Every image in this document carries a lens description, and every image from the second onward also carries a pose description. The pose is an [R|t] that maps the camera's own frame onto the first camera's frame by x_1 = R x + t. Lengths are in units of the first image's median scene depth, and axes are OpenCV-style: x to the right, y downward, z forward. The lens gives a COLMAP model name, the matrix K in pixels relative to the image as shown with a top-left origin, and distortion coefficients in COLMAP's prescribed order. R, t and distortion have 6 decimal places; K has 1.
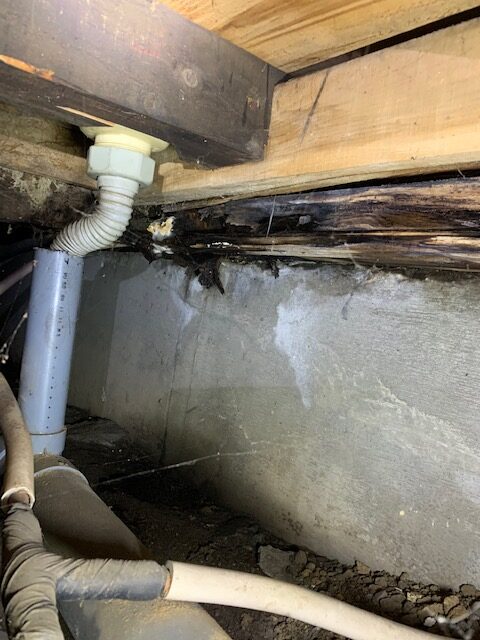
lens RADIAL K [[501.2, 0, 240.0], [0, 501.2, 320.0], [0, 0, 1]] dist [0.067718, -0.111349]
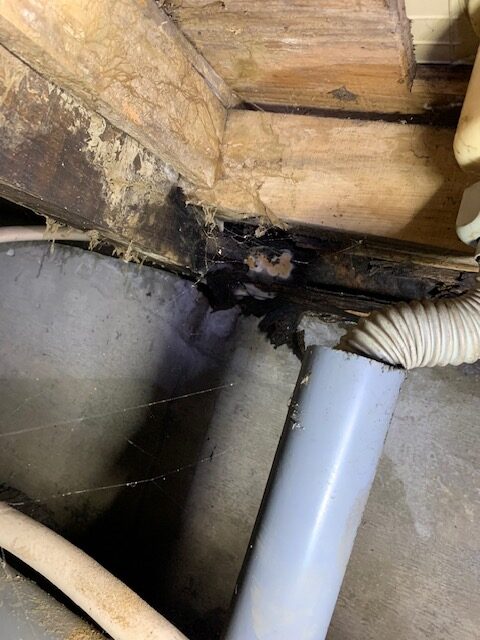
lens RADIAL K [[501.2, 0, 240.0], [0, 501.2, 320.0], [0, 0, 1]] dist [0.067718, -0.111349]
pose [[0.894653, 0.127508, 0.428180, -0.477498], [-0.142466, 0.989795, 0.002922, -0.111555], [-0.423438, -0.063615, 0.903689, 0.443826]]
